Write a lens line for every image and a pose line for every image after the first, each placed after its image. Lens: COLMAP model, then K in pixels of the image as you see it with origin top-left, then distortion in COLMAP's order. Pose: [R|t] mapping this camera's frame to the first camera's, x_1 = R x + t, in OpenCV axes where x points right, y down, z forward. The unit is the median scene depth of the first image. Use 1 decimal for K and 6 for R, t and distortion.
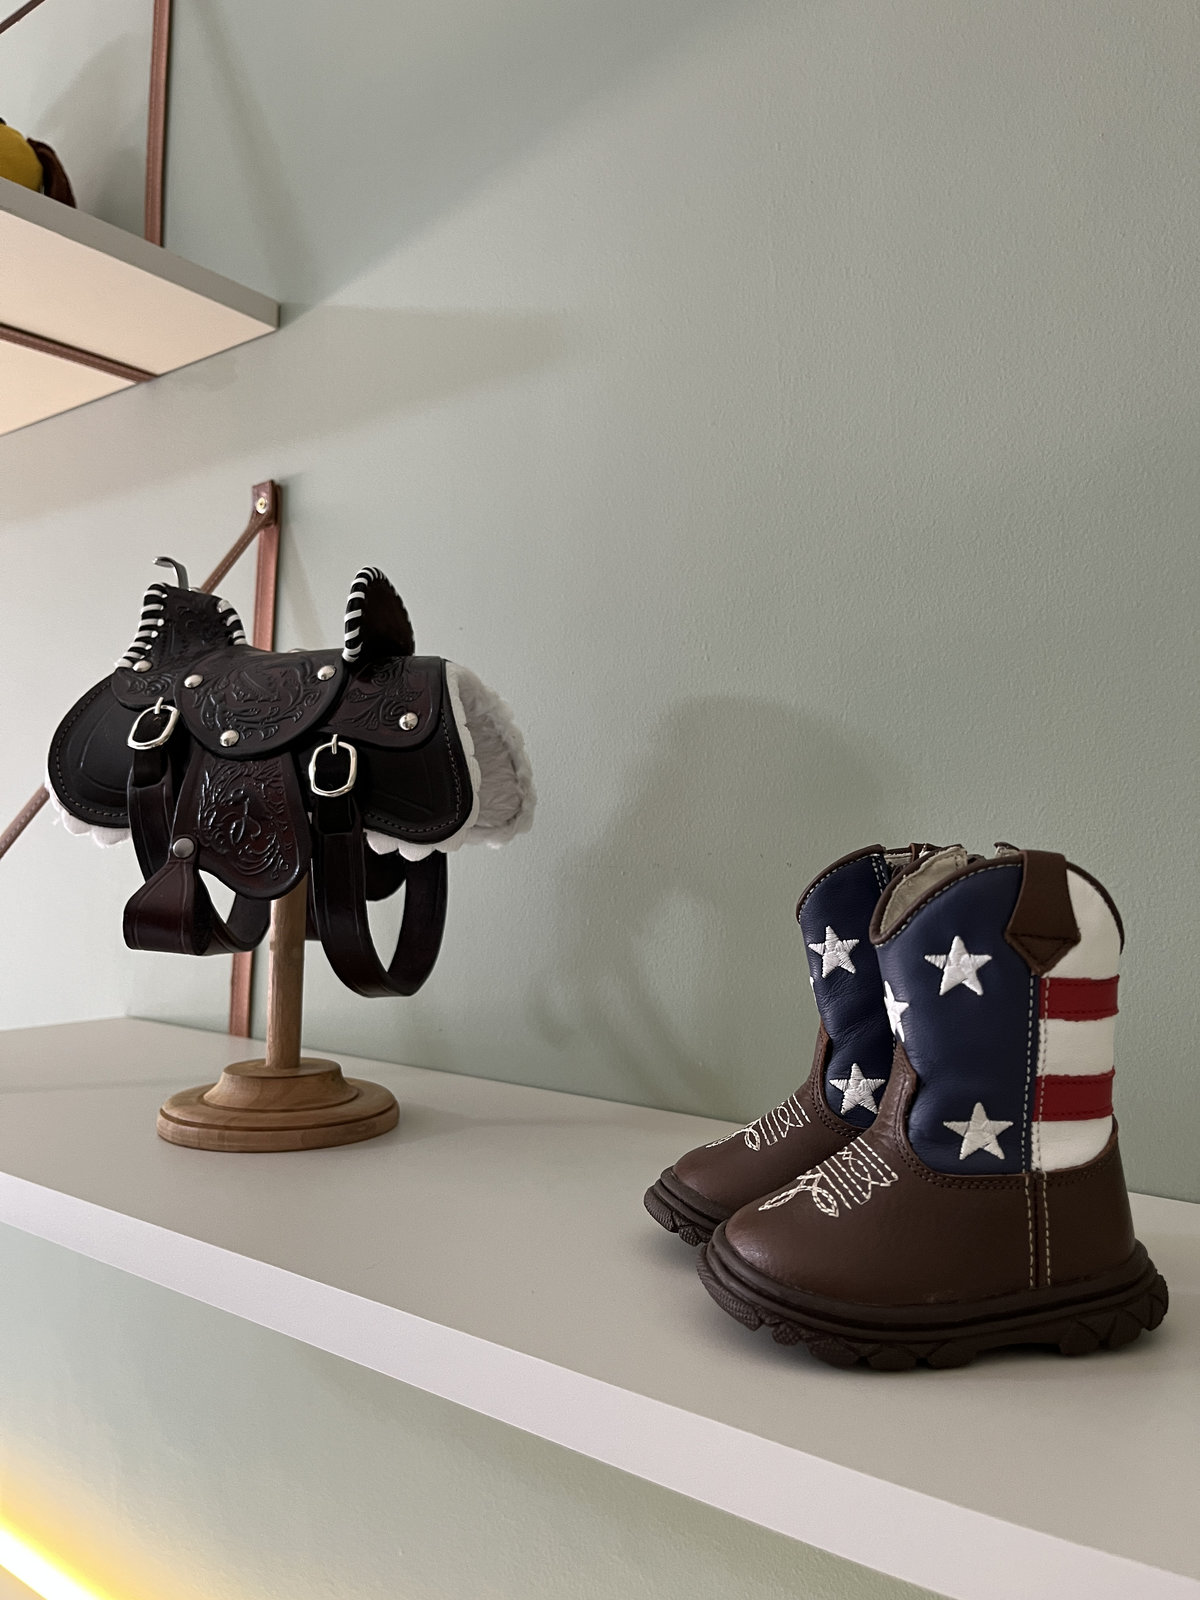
lens RADIAL K [[1242.4, 0, 600.0], [0, 1242.4, 800.0], [0, 0, 1]] dist [0.000111, 0.000024]
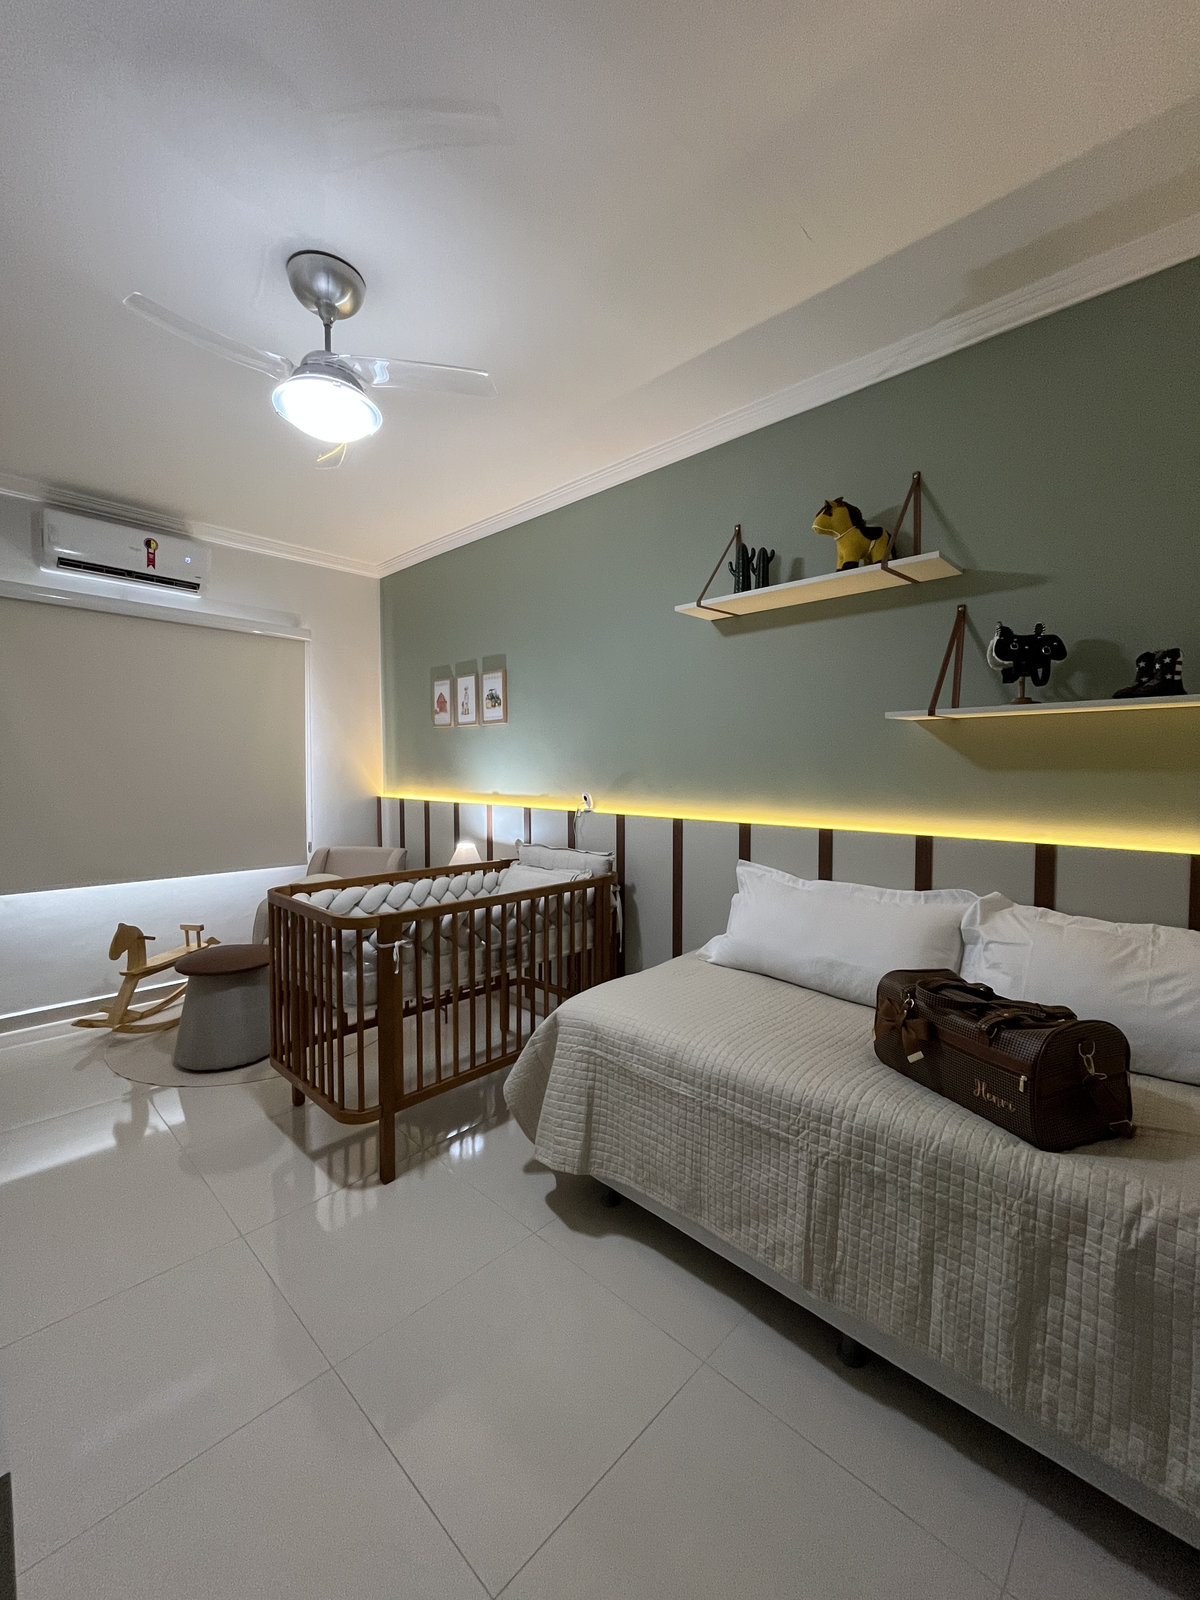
lens RADIAL K [[654.8, 0, 600.0], [0, 654.8, 800.0], [0, 0, 1]] dist [-0.001676, -0.000221]
pose [[0.994530, -0.016298, -0.103168, -3.805261], [0.026442, 0.994862, 0.097730, 0.627163], [0.101045, -0.099924, 0.989851, -4.900870]]
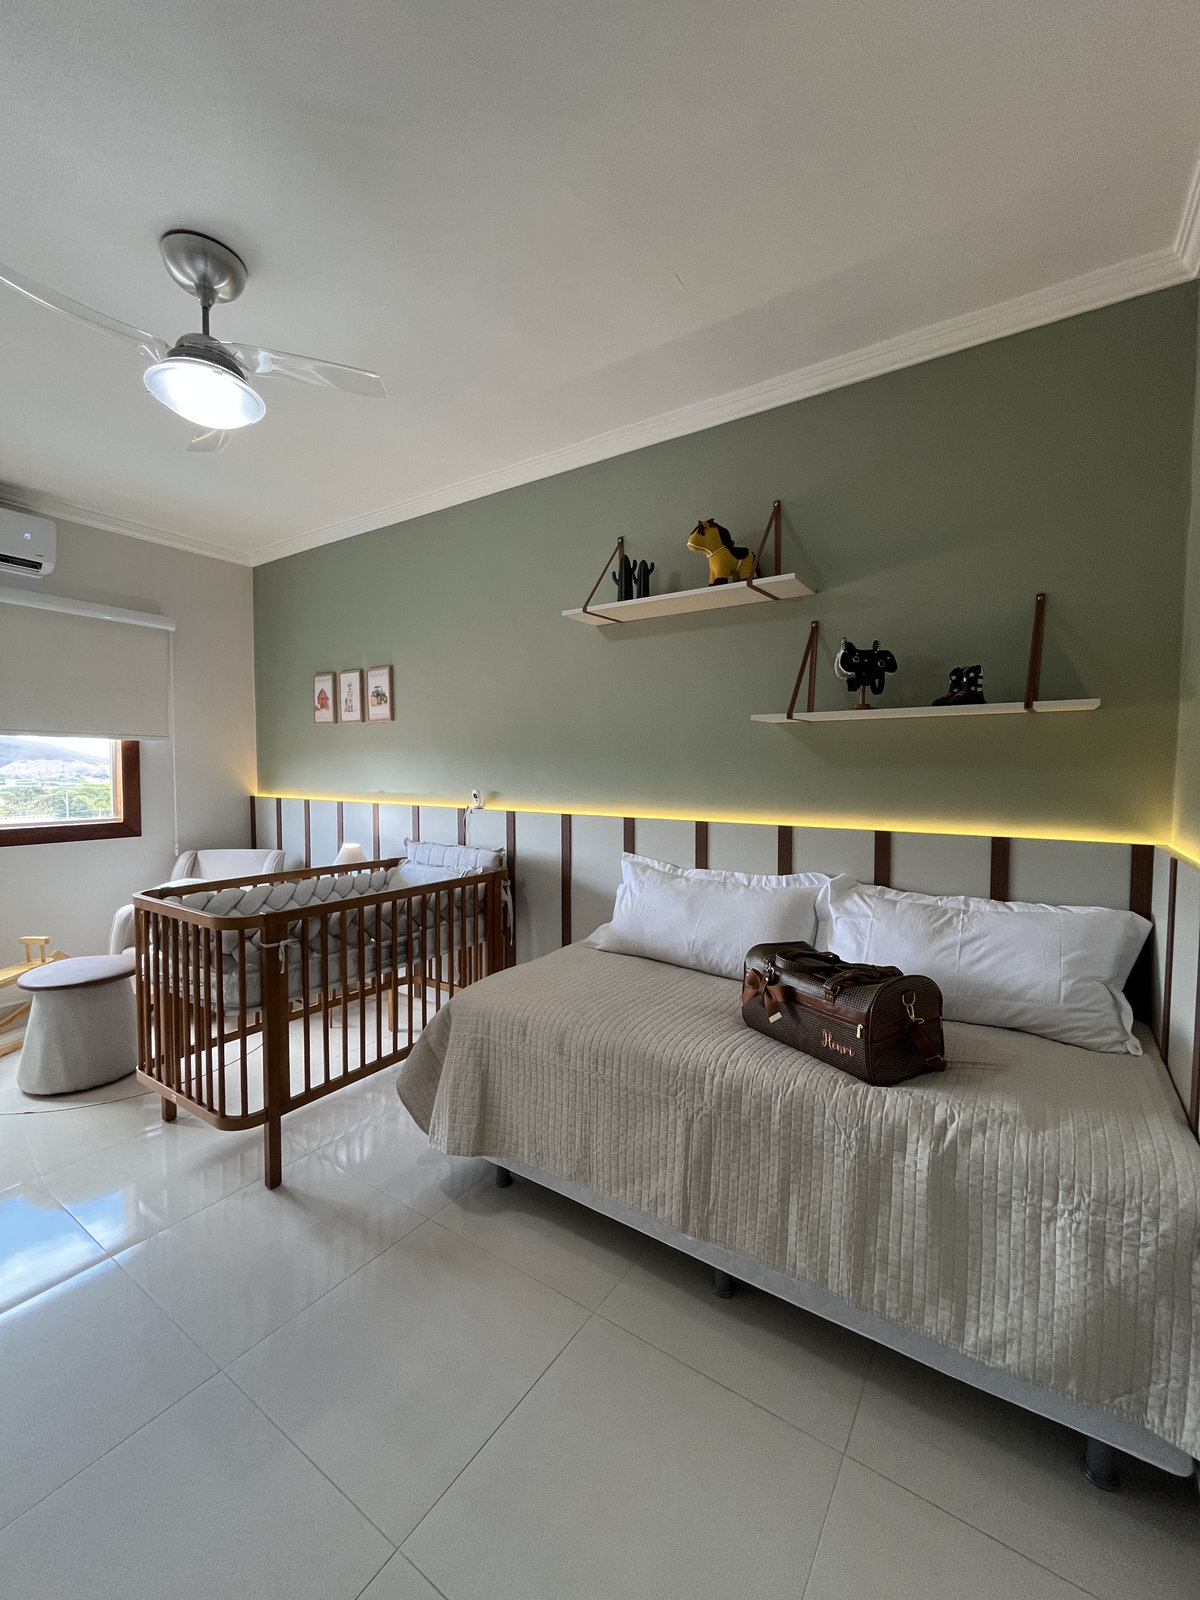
lens RADIAL K [[654.8, 0, 600.0], [0, 654.8, 800.0], [0, 0, 1]] dist [-0.001676, -0.000221]
pose [[0.997494, -0.022348, 0.067130, -3.816892], [0.015607, 0.994934, 0.099313, 0.661269], [-0.069009, -0.098016, 0.992789, -5.261636]]
